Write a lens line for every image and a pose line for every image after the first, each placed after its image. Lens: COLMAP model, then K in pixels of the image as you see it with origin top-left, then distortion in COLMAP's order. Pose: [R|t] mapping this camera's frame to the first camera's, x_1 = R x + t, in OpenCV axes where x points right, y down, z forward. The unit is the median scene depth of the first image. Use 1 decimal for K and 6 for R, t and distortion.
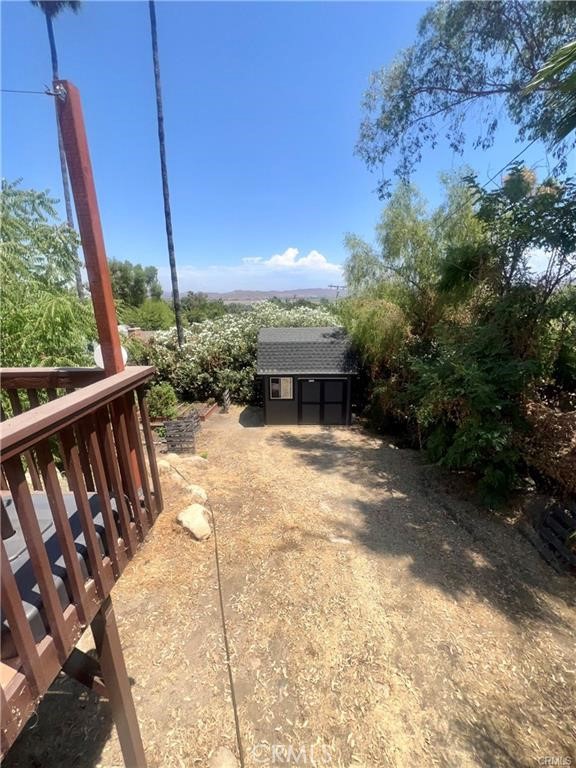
lens RADIAL K [[309.2, 0, 288.0], [0, 309.2, 384.0], [0, 0, 1]] dist [-0.000803, -0.000224]
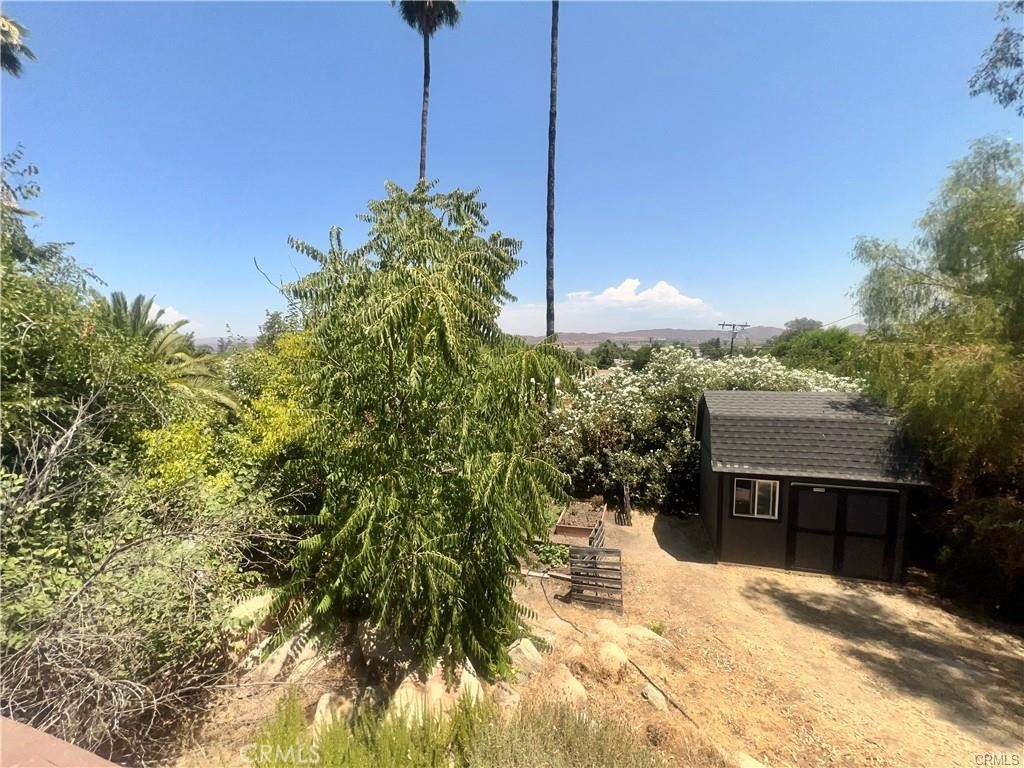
lens RADIAL K [[412.2, 0, 516.8], [0, 412.2, 381.9], [0, 0, 1]] dist [-0.000803, -0.000224]
pose [[0.969992, 0.022676, -0.242078, -0.220463], [-0.064389, 0.984051, -0.165823, -0.035141], [0.234457, 0.176434, 0.955982, 0.117391]]
